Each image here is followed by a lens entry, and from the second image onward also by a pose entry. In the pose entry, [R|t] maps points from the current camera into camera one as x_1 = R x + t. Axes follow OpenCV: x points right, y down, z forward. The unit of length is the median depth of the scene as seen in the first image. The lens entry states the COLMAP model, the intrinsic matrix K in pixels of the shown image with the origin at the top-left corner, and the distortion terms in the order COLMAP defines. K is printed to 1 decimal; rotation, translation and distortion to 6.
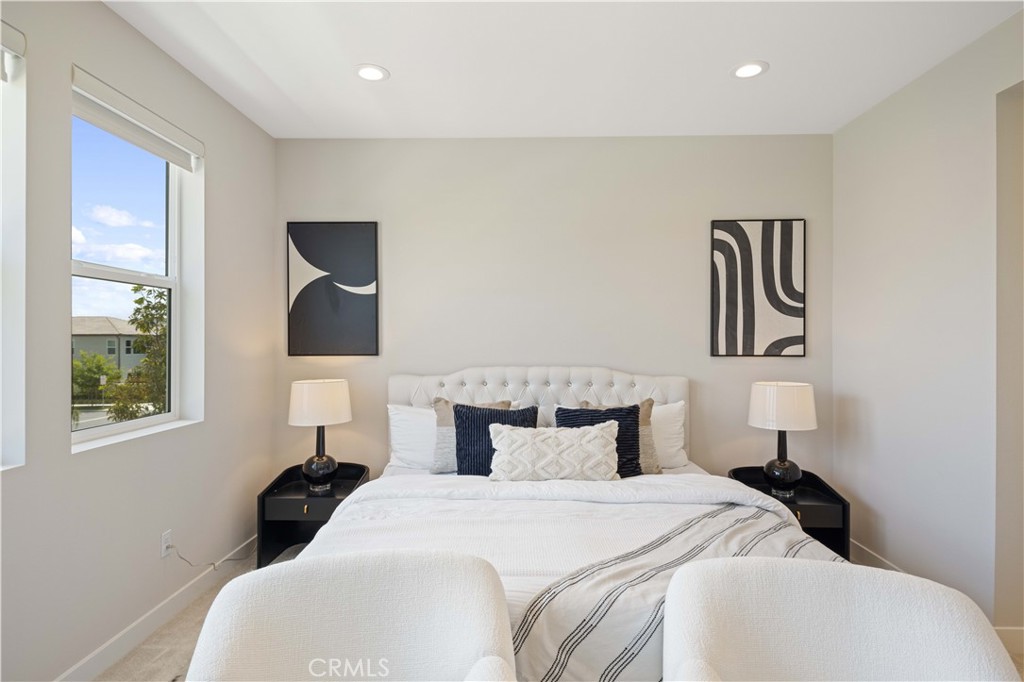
lens RADIAL K [[554.5, 0, 512.0], [0, 554.5, 341.0], [0, 0, 1]] dist [0.029725, -0.000244]
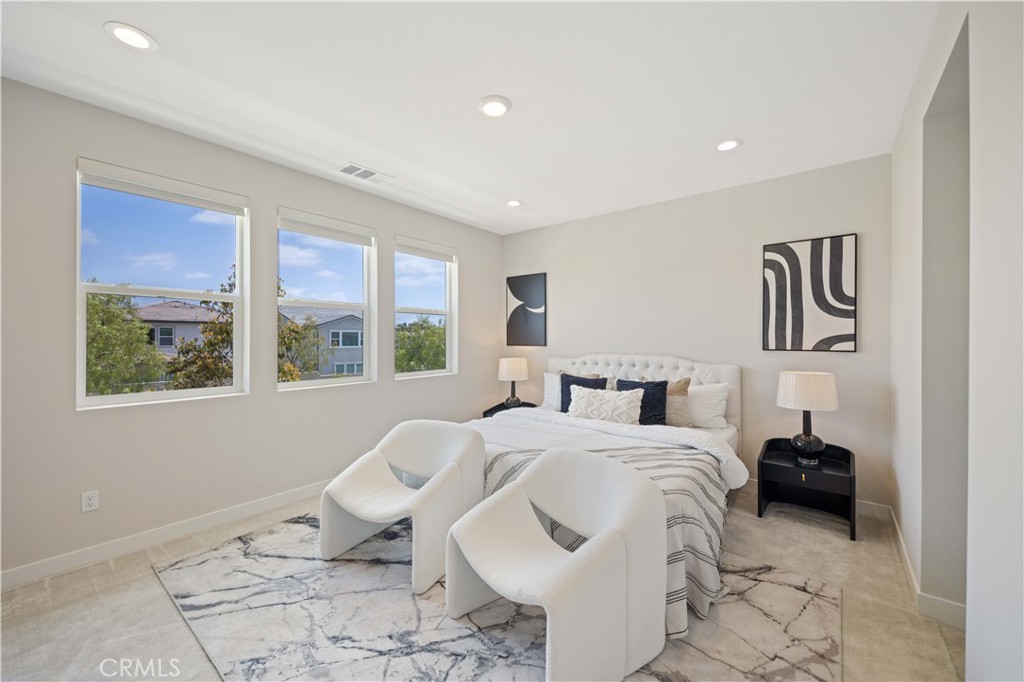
lens RADIAL K [[396.4, 0, 512.0], [0, 396.4, 341.0], [0, 0, 1]] dist [0.022190, 0.000077]
pose [[0.792648, 0.005307, -0.609656, 0.467716], [-0.001514, 0.999976, 0.006737, 0.000513], [0.609677, -0.004417, 0.792637, -0.096976]]
